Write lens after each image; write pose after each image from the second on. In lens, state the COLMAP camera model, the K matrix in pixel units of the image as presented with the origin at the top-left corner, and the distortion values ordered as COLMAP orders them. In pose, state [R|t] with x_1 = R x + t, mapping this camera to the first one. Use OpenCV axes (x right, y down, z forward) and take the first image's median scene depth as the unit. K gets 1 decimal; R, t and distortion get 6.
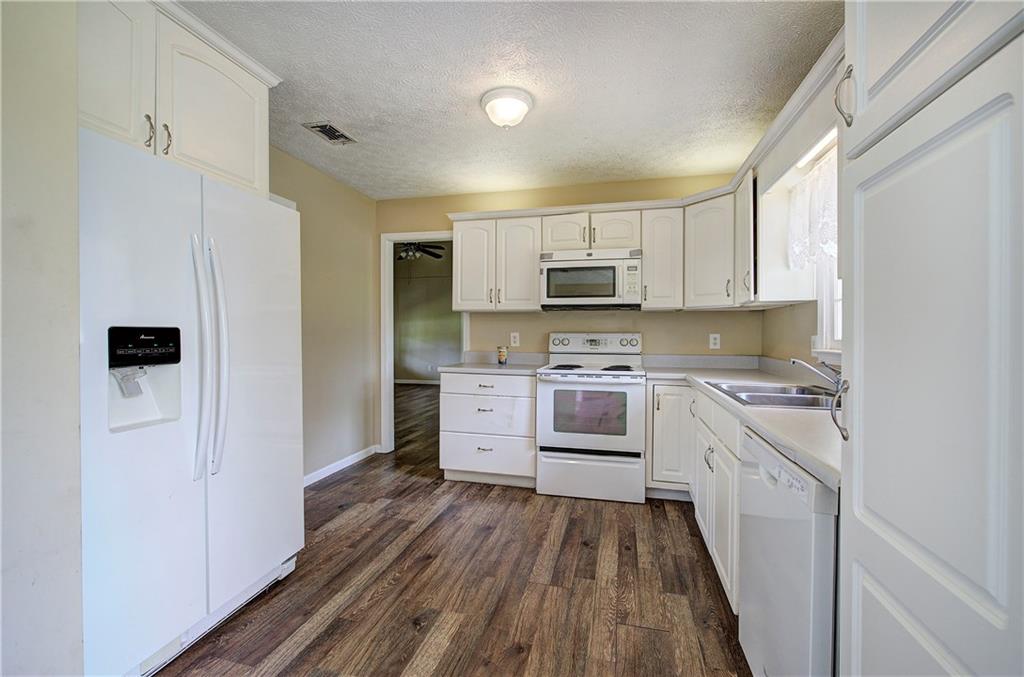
lens RADIAL K [[439.6, 0, 511.9], [0, 439.6, 335.6], [0, 0, 1]] dist [-0.001318, 0.000030]
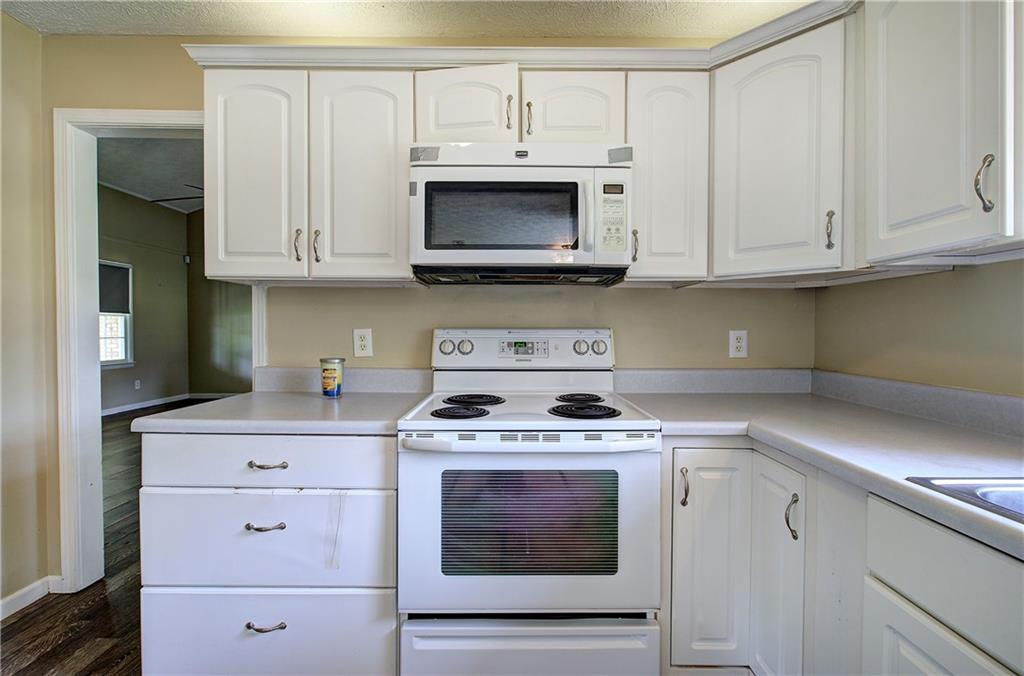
lens RADIAL K [[431.8, 0, 513.7], [0, 431.8, 335.5], [0, 0, 1]] dist [-0.009116, 0.000336]
pose [[0.967774, -0.004431, 0.251782, 0.057835], [0.002429, 0.999963, 0.008260, -0.002736], [-0.251809, -0.007382, 0.967749, 0.582588]]
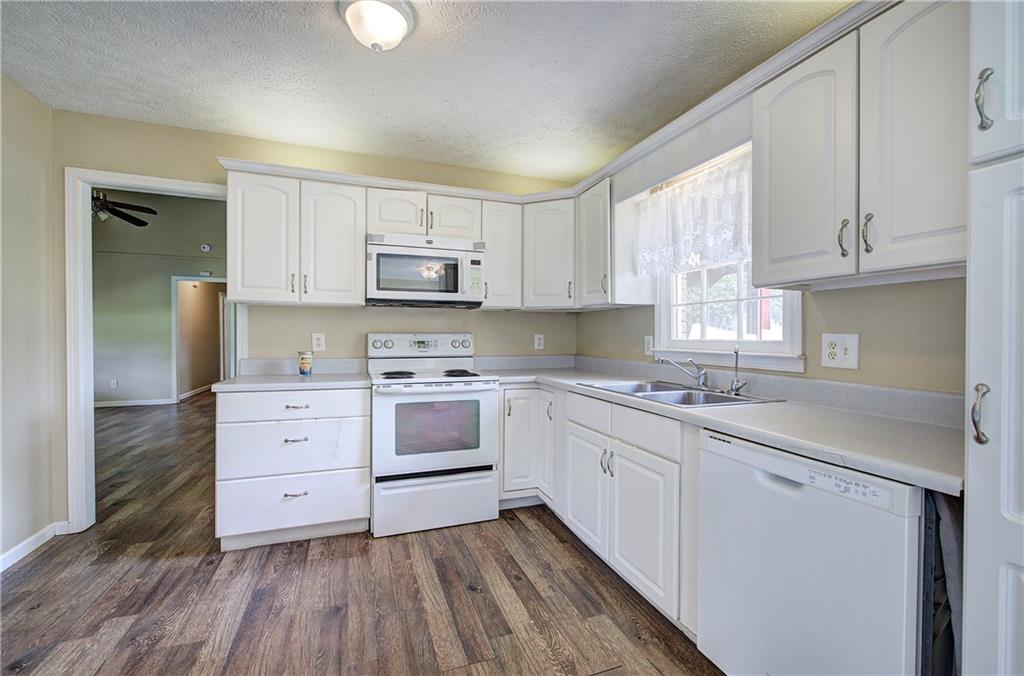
lens RADIAL K [[436.1, 0, 515.0], [0, 436.1, 337.3], [0, 0, 1]] dist [0.000211, 0.000259]
pose [[0.819992, -0.004460, 0.572358, -0.175514], [0.002717, 0.999989, 0.003901, -0.001249], [-0.572369, -0.001643, 0.819995, 0.210852]]
